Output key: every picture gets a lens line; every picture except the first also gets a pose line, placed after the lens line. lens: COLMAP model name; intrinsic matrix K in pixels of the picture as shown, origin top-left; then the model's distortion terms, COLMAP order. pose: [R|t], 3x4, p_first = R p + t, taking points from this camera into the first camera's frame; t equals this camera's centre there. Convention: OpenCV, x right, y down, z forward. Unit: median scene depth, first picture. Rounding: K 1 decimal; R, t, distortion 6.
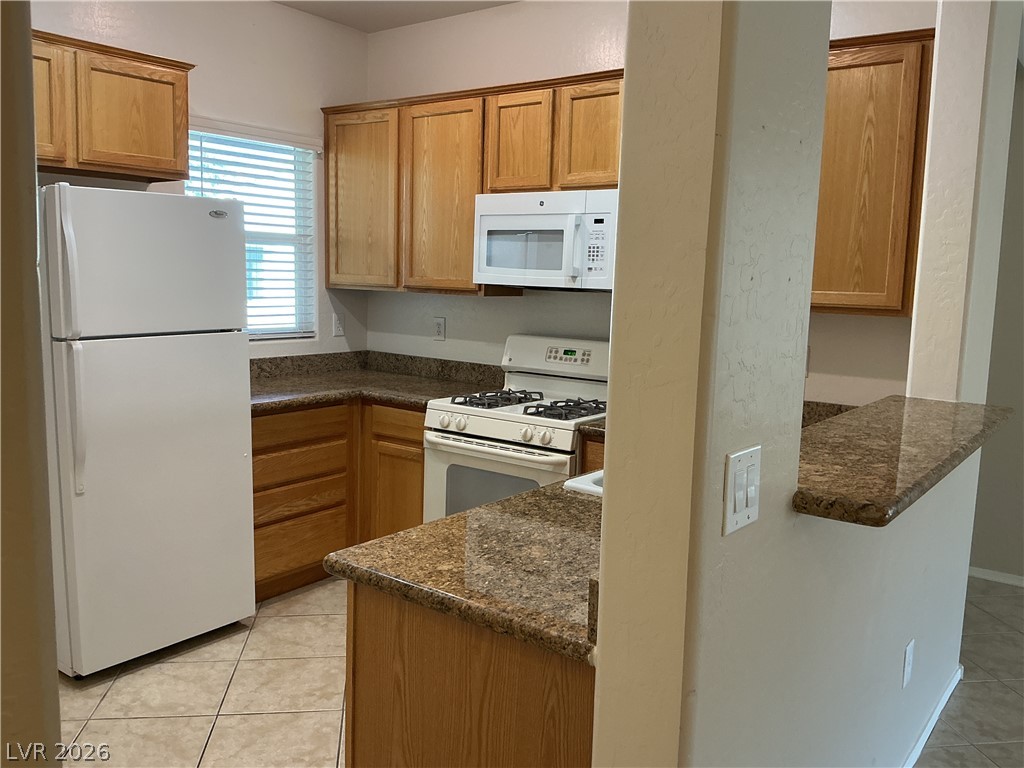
lens RADIAL K [[851.9, 0, 512.0], [0, 851.9, 384.0], [0, 0, 1]] dist [0.152412, -0.321629]
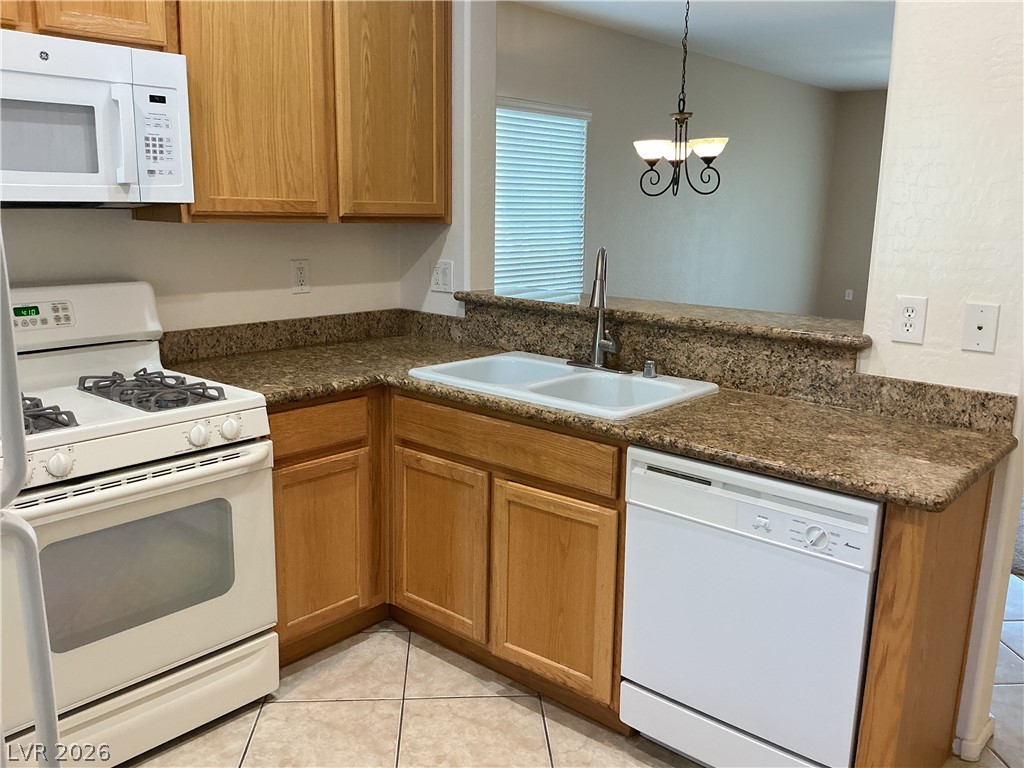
lens RADIAL K [[851.9, 0, 512.0], [0, 851.9, 384.0], [0, 0, 1]] dist [0.152412, -0.321629]
pose [[0.062506, -0.235838, 0.969780, -0.575318], [0.111656, 0.967233, 0.228022, -0.098770], [-0.991779, 0.094029, 0.086791, 0.687380]]
